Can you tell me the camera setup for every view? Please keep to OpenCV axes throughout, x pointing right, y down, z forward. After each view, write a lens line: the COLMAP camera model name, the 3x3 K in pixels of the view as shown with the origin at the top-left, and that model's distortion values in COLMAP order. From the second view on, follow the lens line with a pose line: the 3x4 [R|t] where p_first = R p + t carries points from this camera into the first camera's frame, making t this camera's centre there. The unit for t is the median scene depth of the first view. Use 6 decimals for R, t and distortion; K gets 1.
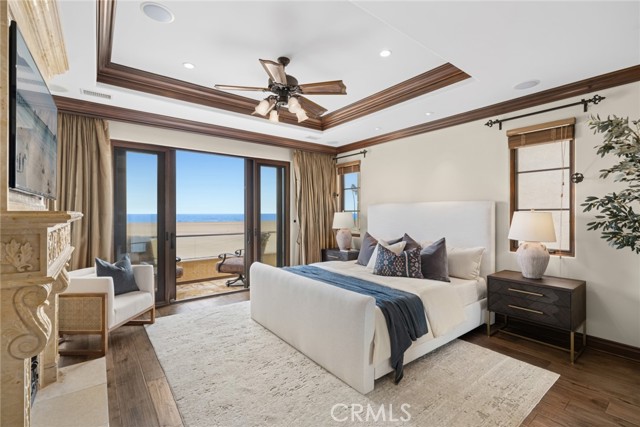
lens RADIAL K [[291.0, 0, 320.7], [0, 291.0, 211.9], [0, 0, 1]] dist [0.002304, 0.000113]
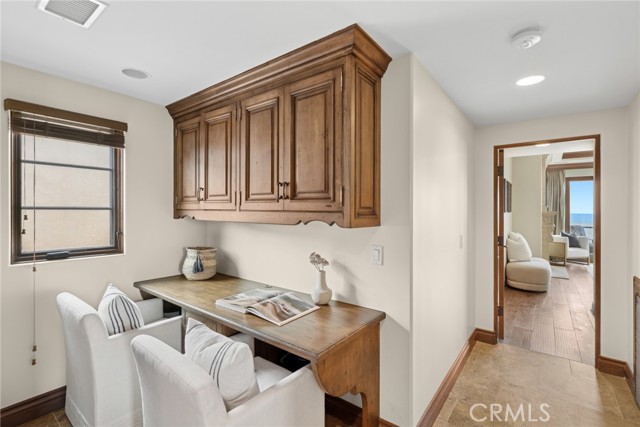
lens RADIAL K [[291.0, 0, 321.0], [0, 291.0, 209.7], [0, 0, 1]] dist [0.002304, 0.000113]
pose [[0.271606, -0.002422, -0.962405, 0.766770], [0.002129, 0.999996, -0.001916, -0.006479], [0.962406, -0.001529, 0.271610, -1.184018]]
